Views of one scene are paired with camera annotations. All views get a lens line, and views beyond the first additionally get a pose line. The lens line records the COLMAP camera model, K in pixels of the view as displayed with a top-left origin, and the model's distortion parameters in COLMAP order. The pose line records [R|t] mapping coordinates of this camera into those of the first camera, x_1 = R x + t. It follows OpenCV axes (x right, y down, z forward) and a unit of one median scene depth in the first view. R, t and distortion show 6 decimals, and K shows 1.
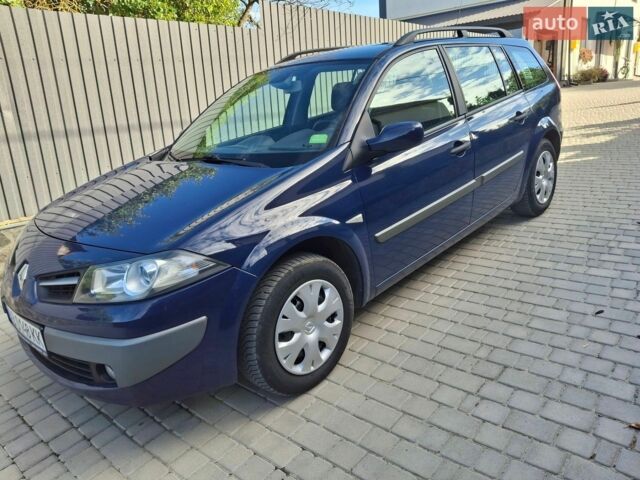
lens RADIAL K [[463.4, 0, 320.0], [0, 463.4, 240.0], [0, 0, 1]] dist [0.045541, -0.077636]
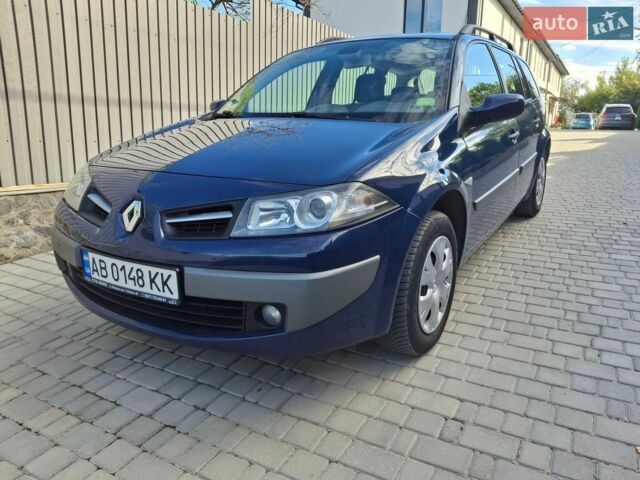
lens RADIAL K [[462.1, 0, 334.6], [0, 462.1, 243.0], [0, 0, 1]] dist [0.043904, -0.084196]
pose [[0.974470, 0.036774, 0.221485, -0.451365], [-0.026062, 0.998354, -0.051095, 0.156973], [-0.222999, 0.044018, 0.973824, 0.095680]]
